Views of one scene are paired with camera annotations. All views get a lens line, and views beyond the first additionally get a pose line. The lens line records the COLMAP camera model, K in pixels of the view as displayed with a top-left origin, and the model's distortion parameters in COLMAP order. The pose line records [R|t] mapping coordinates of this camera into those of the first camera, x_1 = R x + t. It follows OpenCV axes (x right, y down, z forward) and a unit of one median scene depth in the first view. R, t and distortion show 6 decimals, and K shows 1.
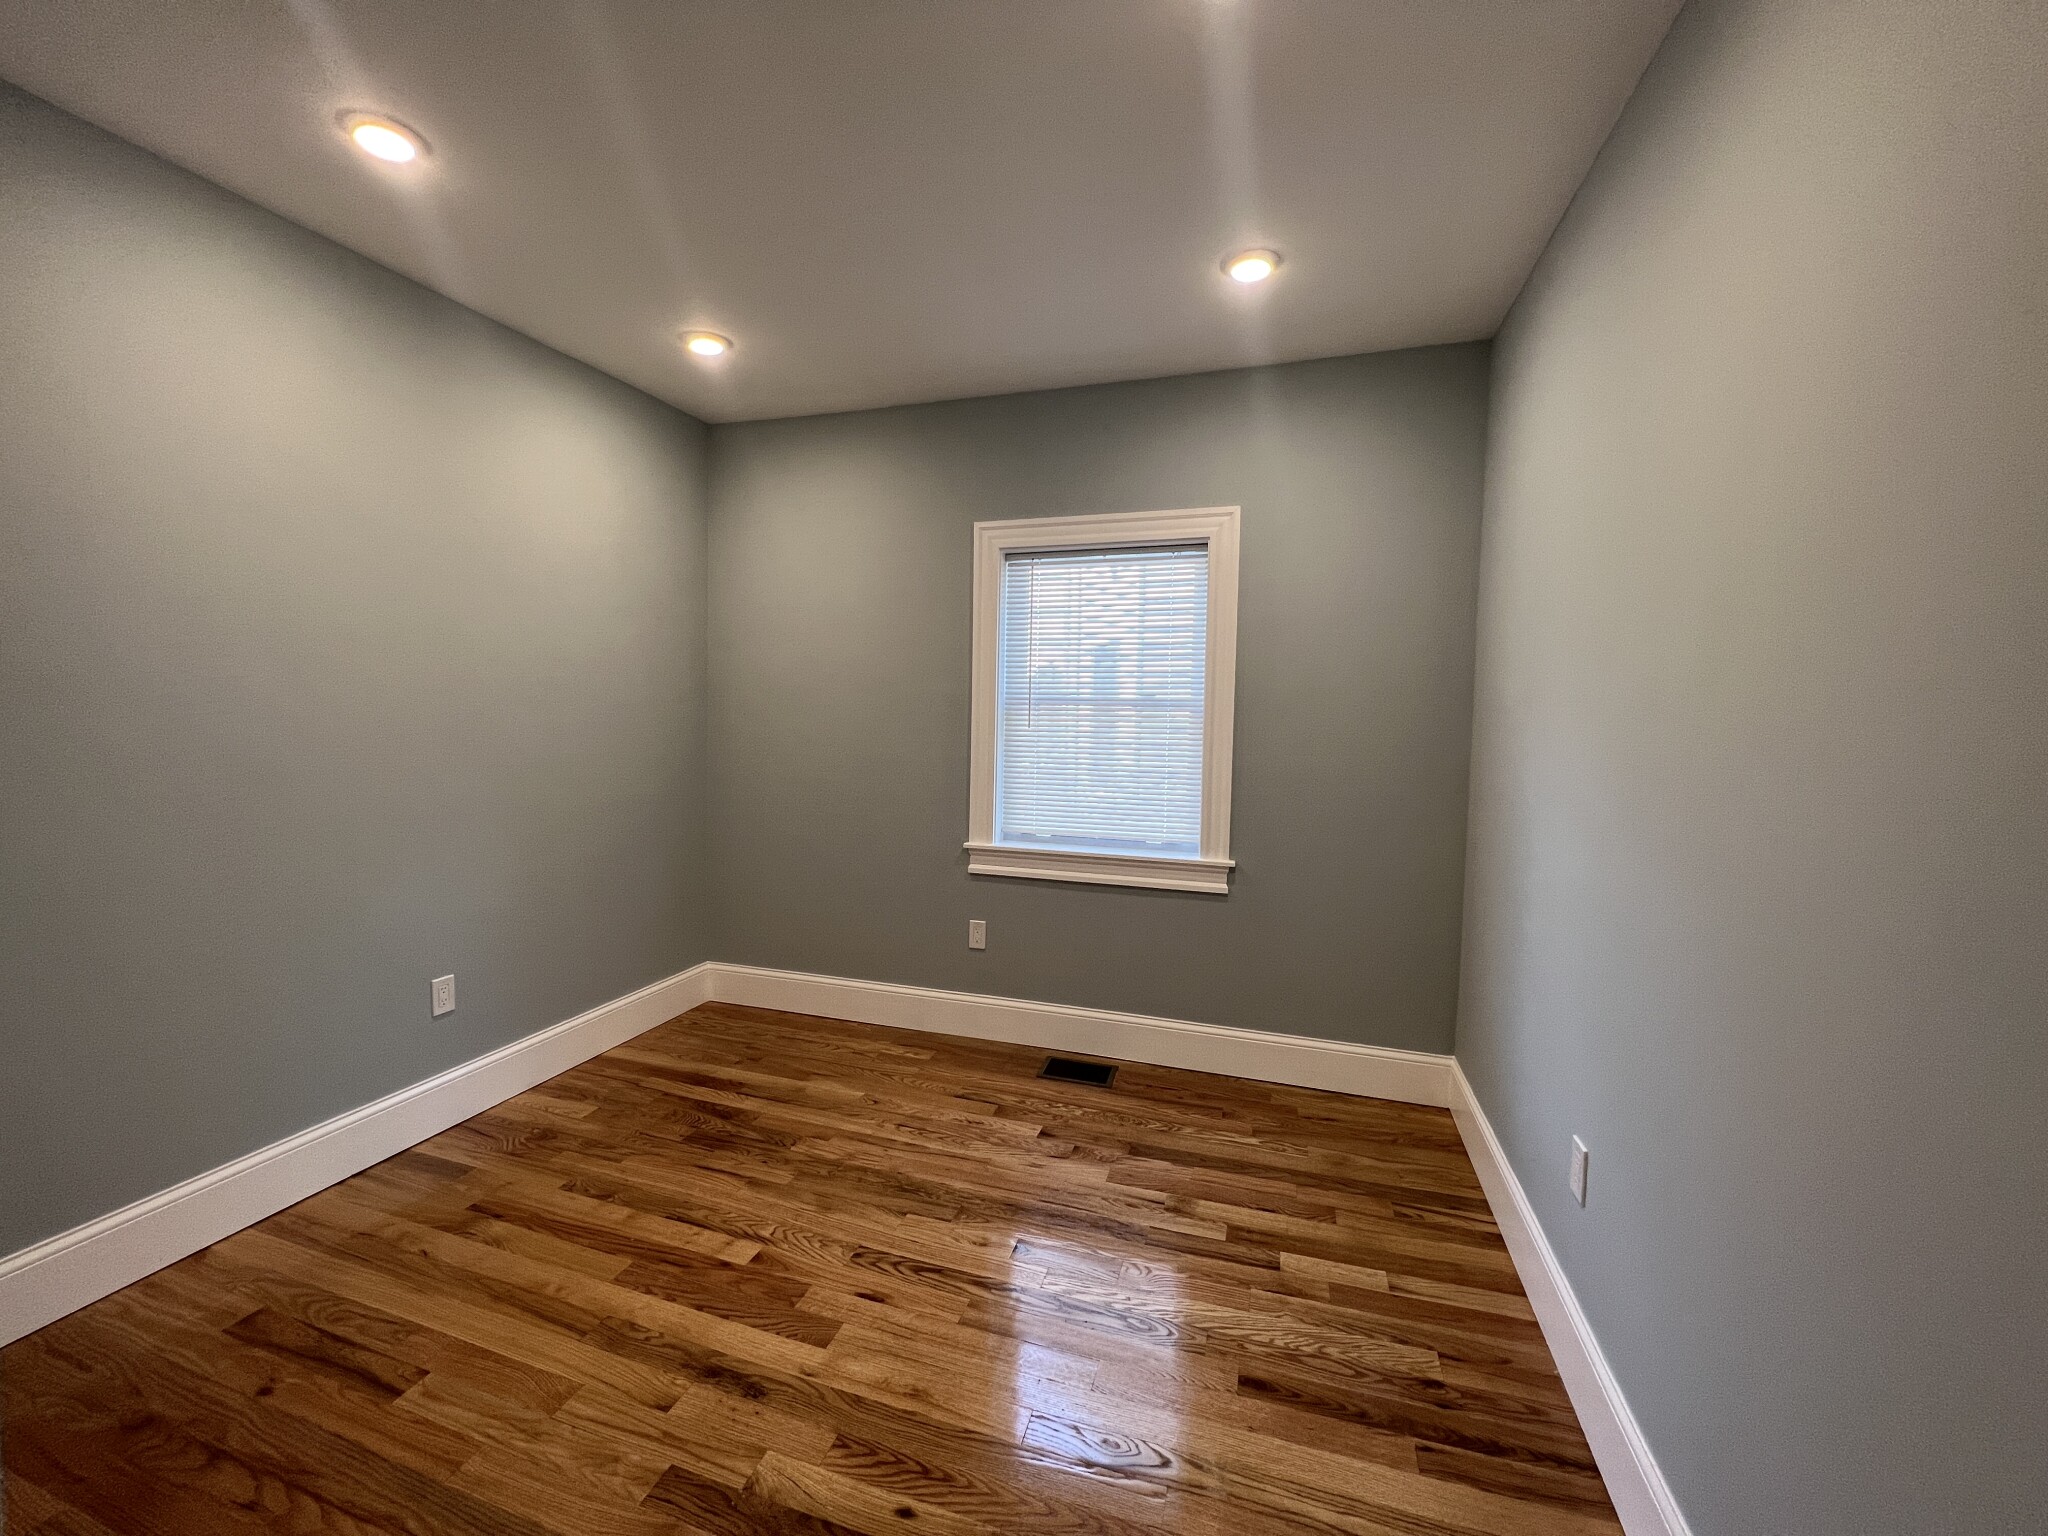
lens RADIAL K [[832.4, 0, 1014.8], [0, 832.4, 745.0], [0, 0, 1]] dist [0.001718, 0.000581]
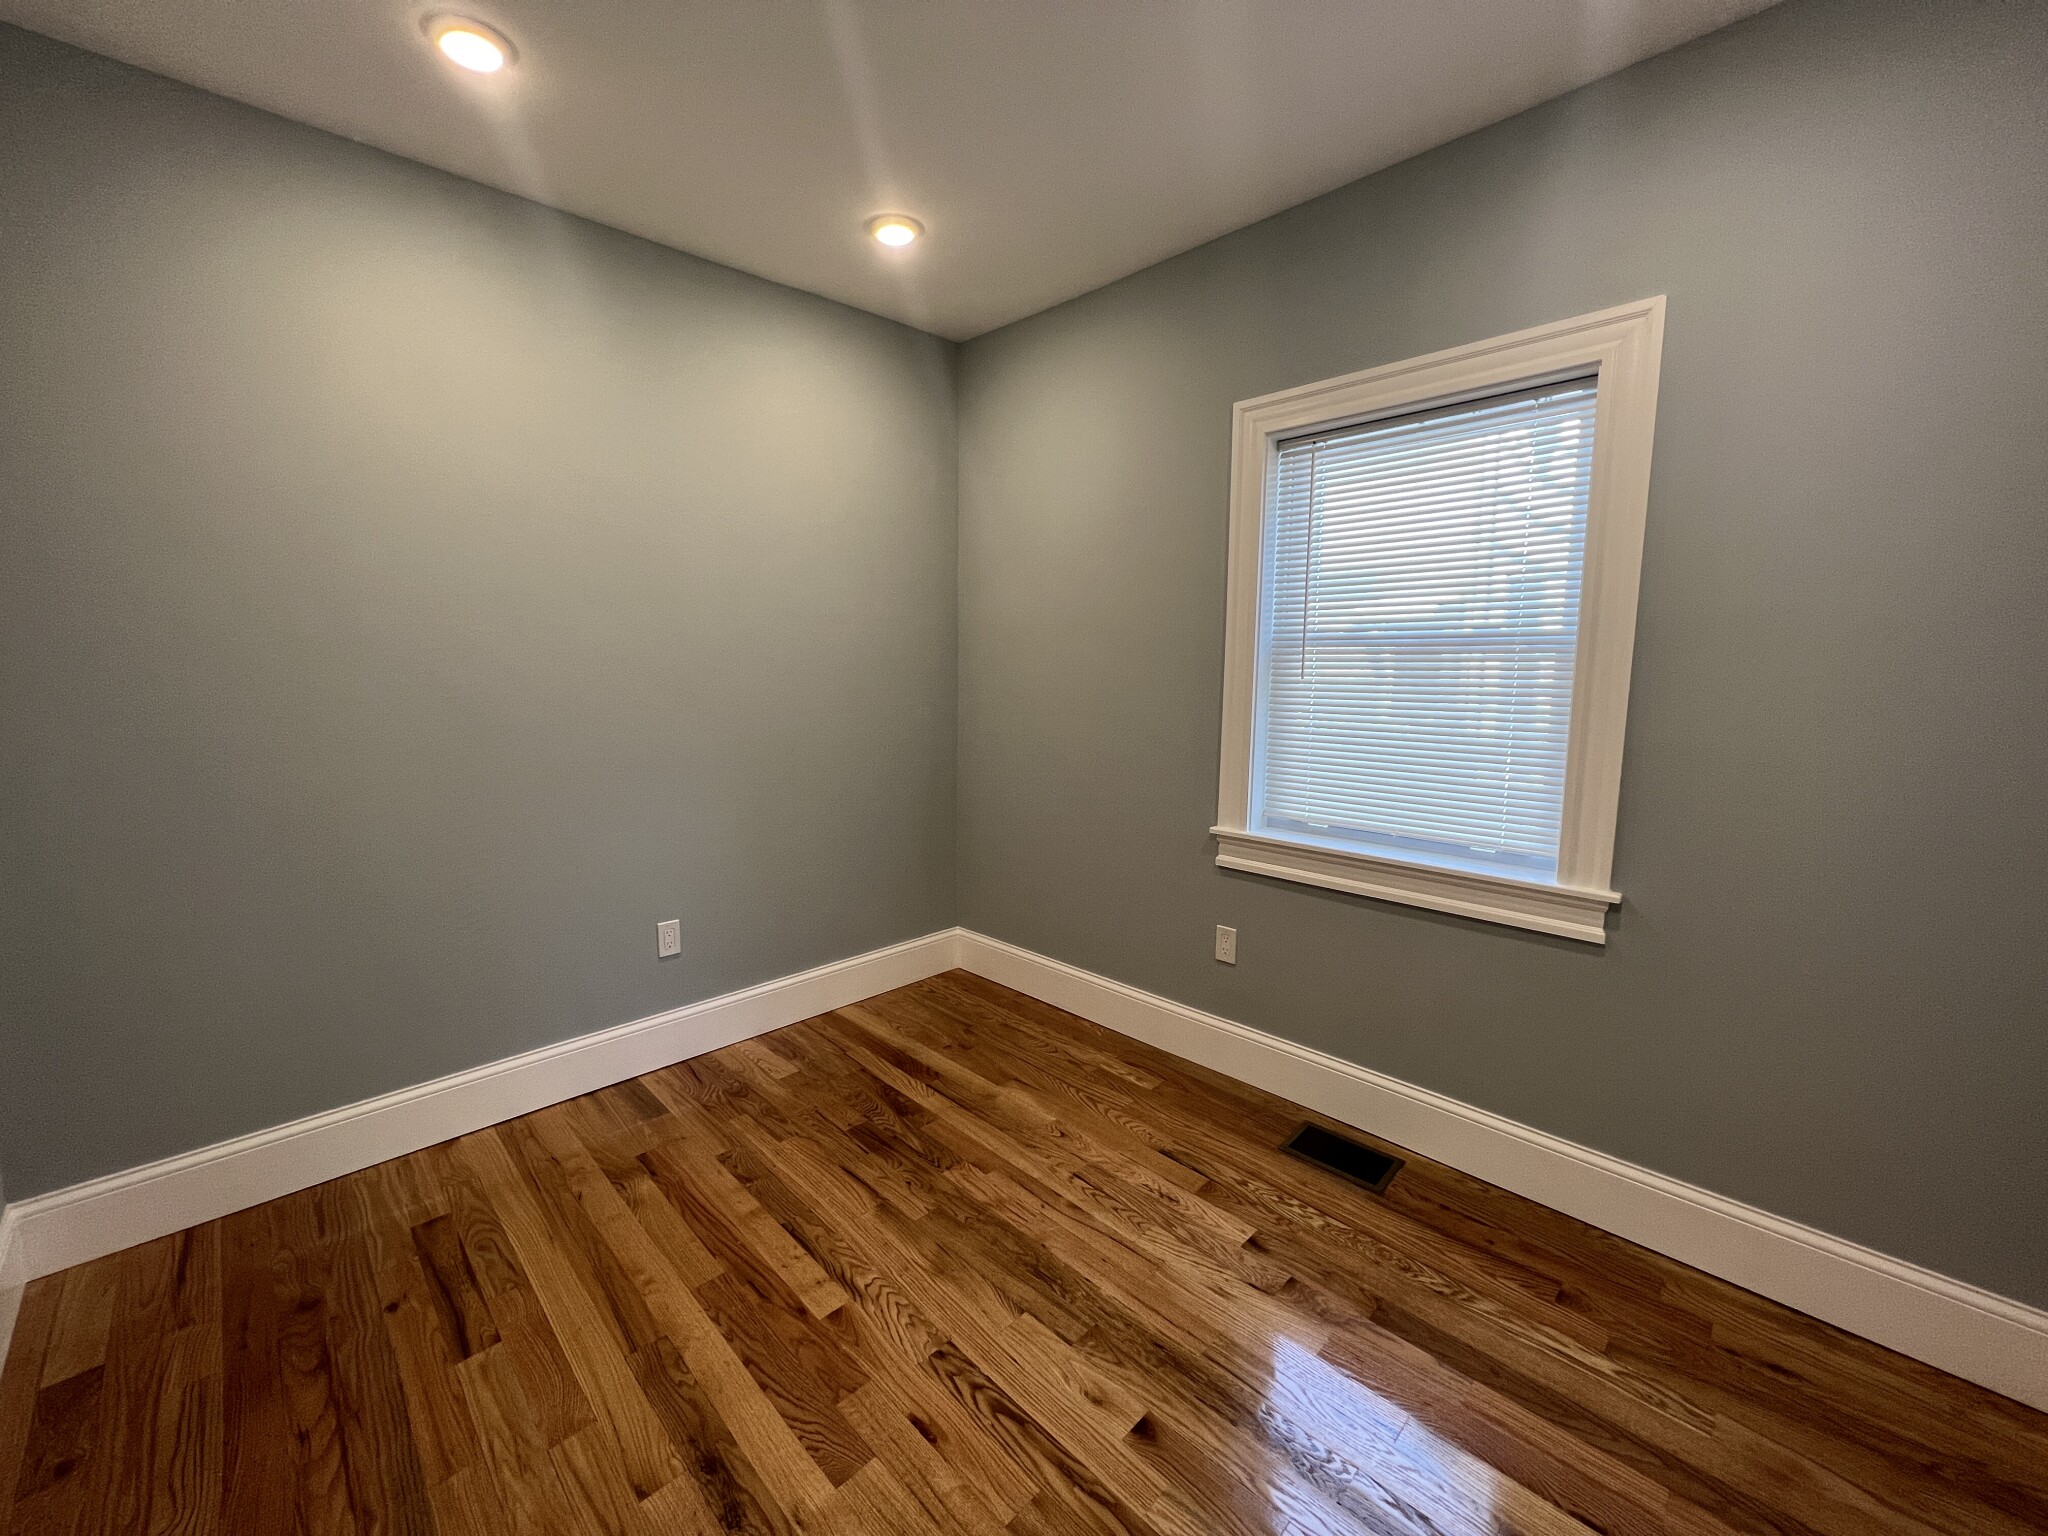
lens RADIAL K [[826.7, 0, 1014.5], [0, 826.7, 753.3], [0, 0, 1]] dist [0.000550, 0.000497]
pose [[0.886889, 0.037060, -0.460493, 0.167584], [-0.005459, 0.997548, 0.069768, -0.005761], [0.461950, -0.059363, 0.884917, 0.298960]]
